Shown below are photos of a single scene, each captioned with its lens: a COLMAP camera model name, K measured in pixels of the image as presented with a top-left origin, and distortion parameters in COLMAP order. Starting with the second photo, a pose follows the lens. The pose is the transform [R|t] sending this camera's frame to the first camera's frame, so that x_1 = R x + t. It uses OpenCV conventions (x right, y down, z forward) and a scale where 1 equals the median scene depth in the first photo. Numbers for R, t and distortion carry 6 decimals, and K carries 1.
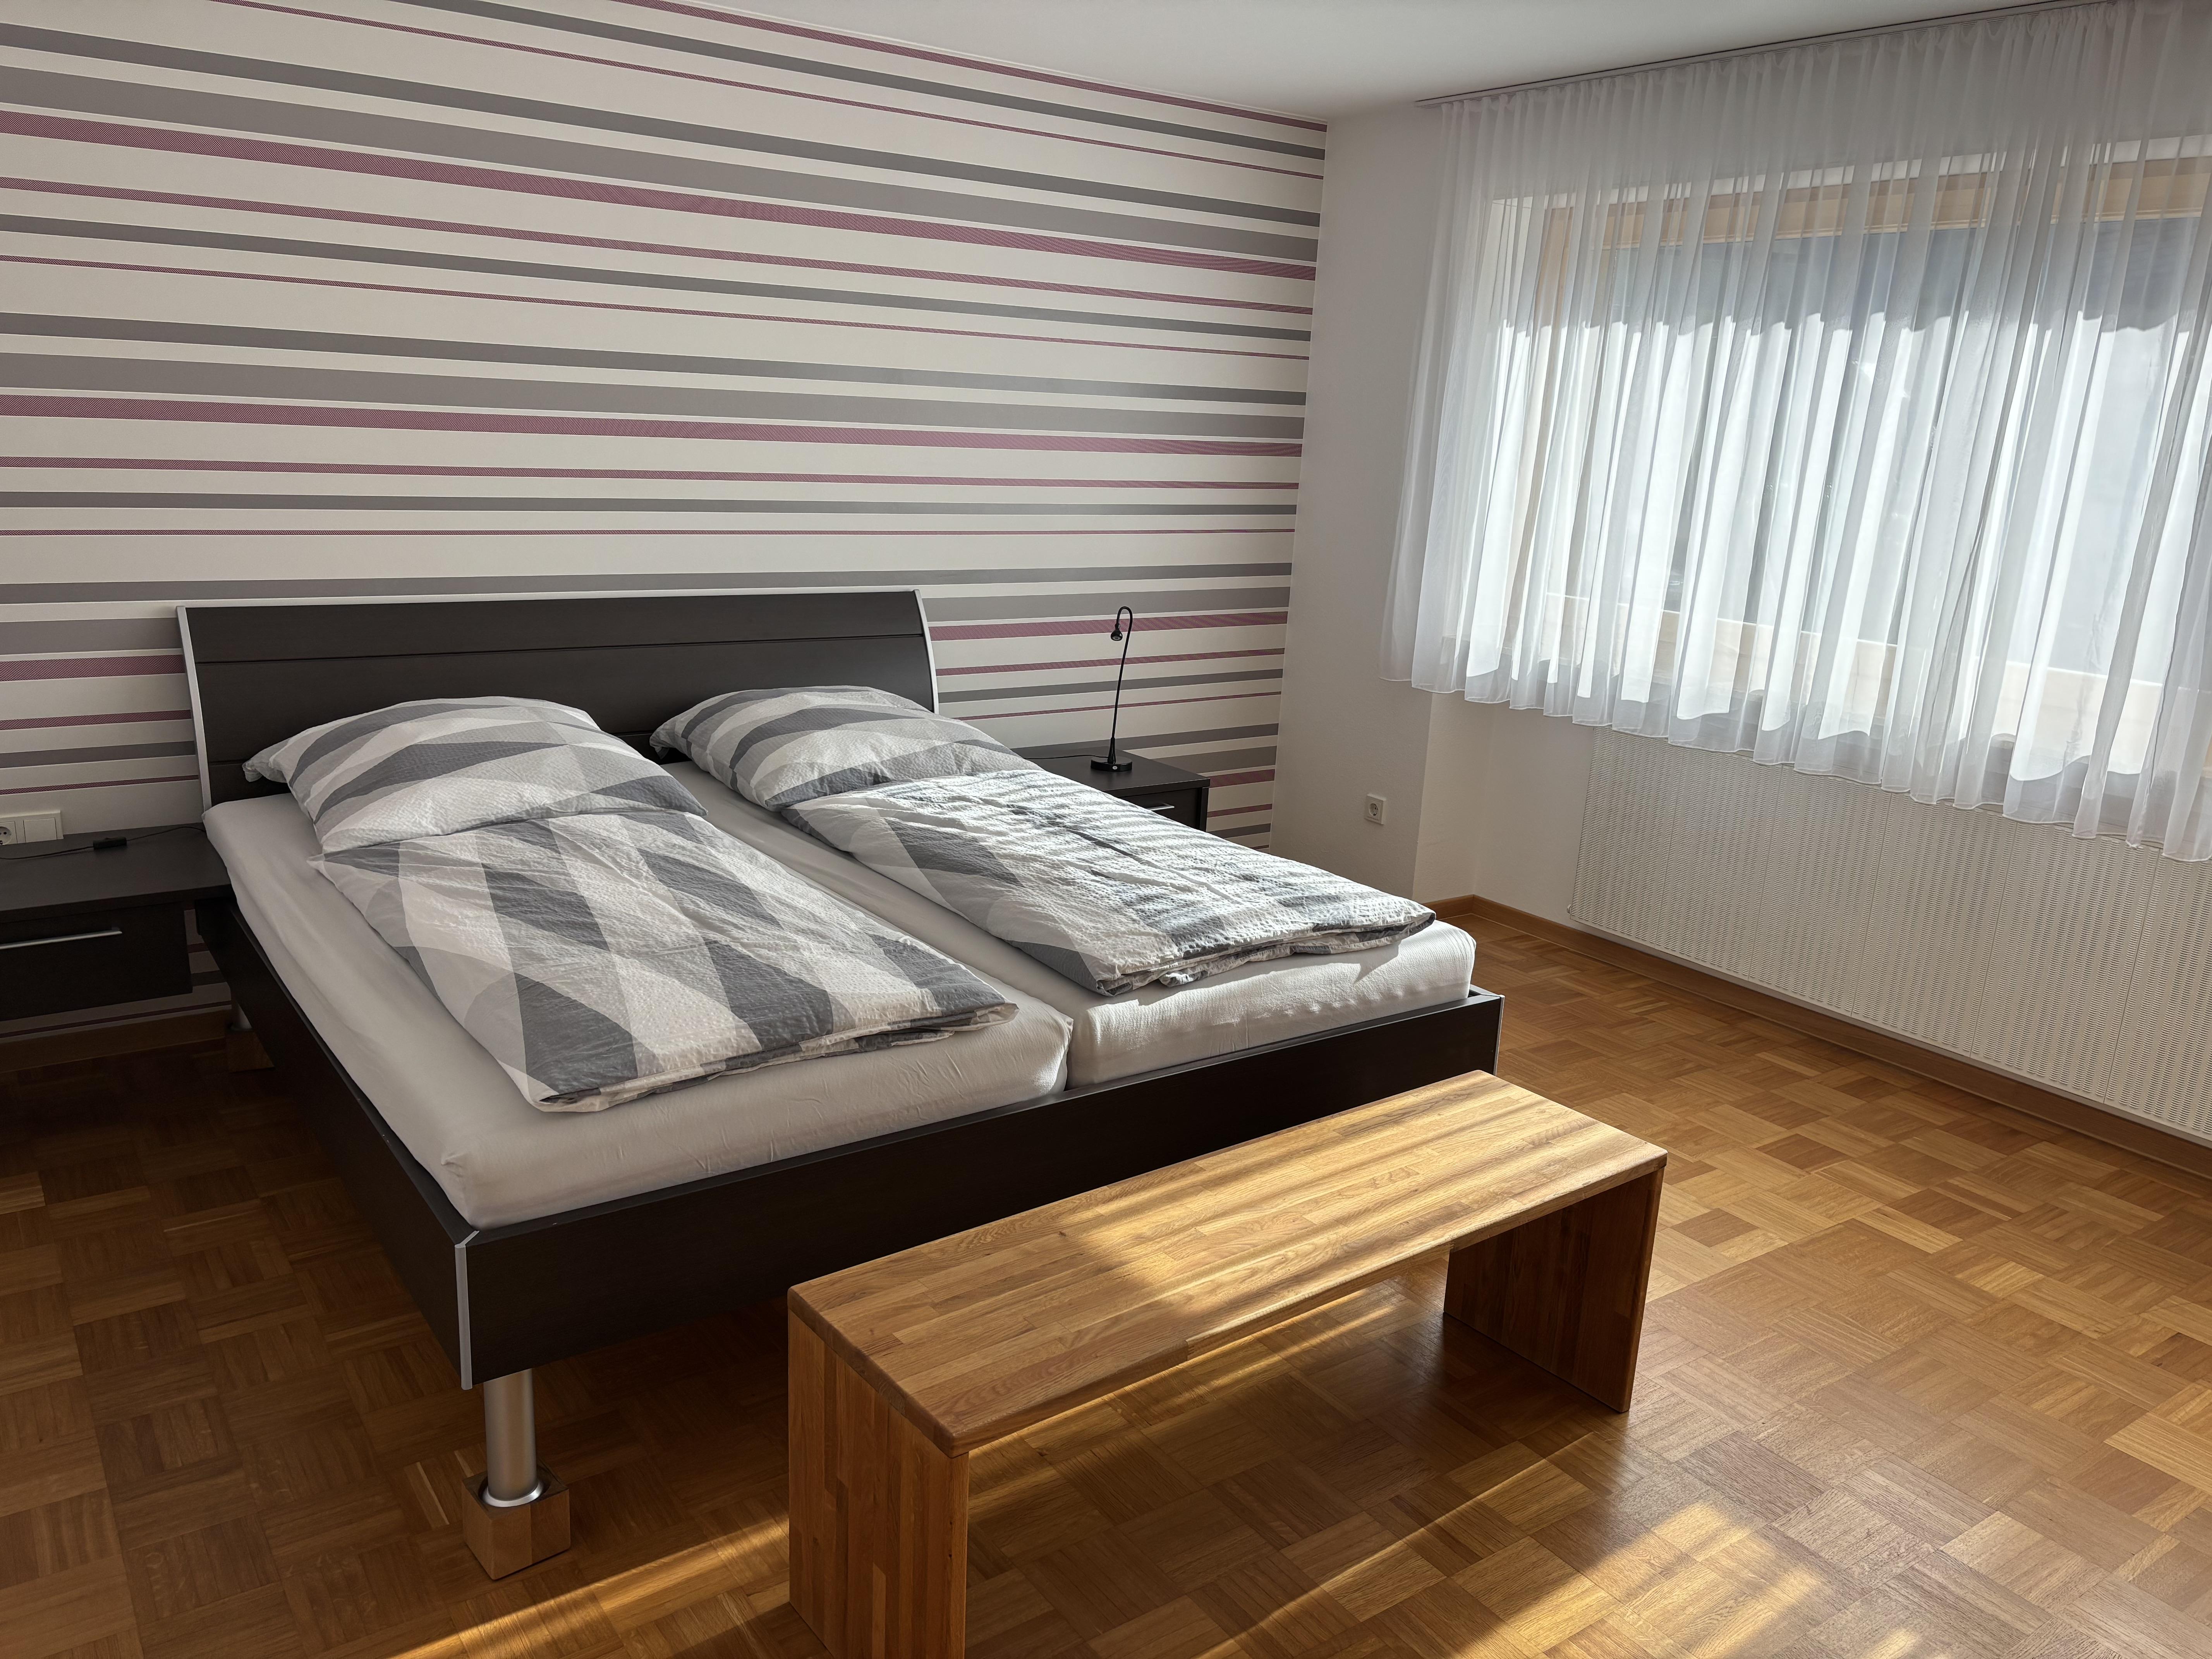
lens RADIAL K [[1647.8, 0, 1106.0], [0, 1647.8, 829.5], [0, 0, 1]] dist [0.085012, -0.001791]
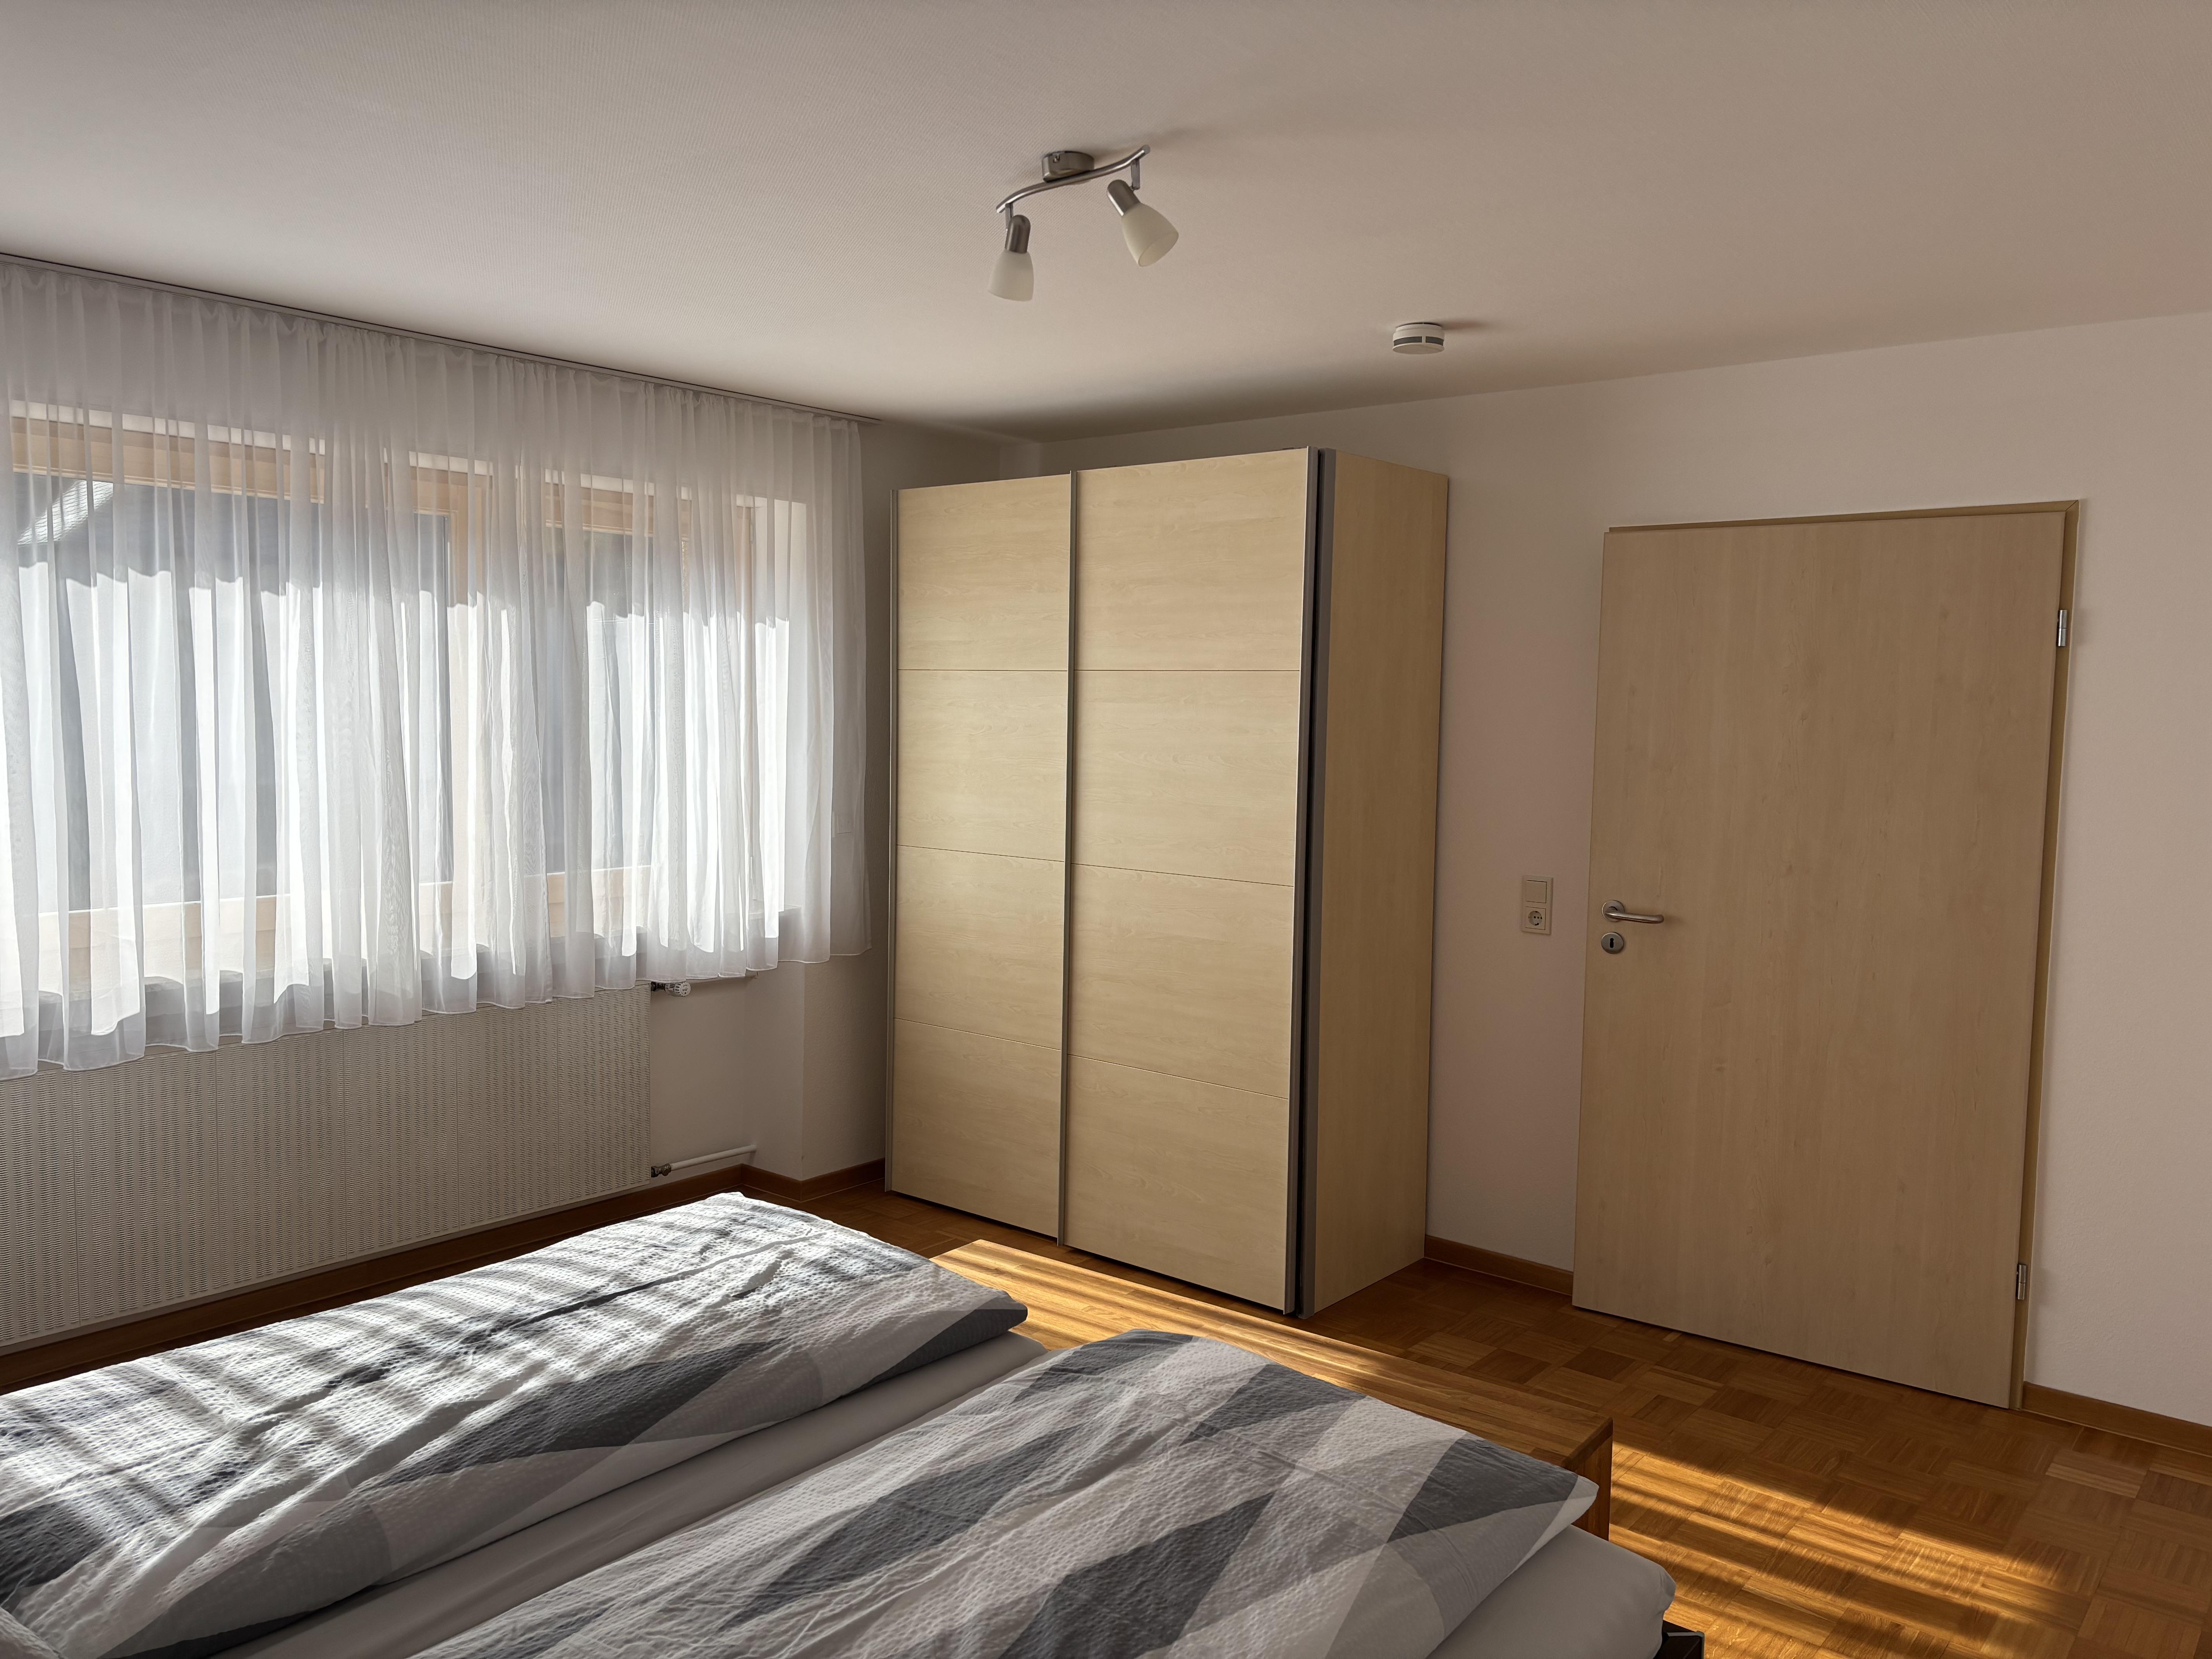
lens RADIAL K [[1672.0, 0, 1106.0], [0, 1672.0, 829.5], [0, 0, 1]] dist [0.040945, -0.000816]
pose [[-0.234365, -0.142271, 0.961682, -0.756433], [0.218707, 0.956158, 0.194754, -0.292440], [-0.947228, 0.255970, -0.192974, 0.898804]]
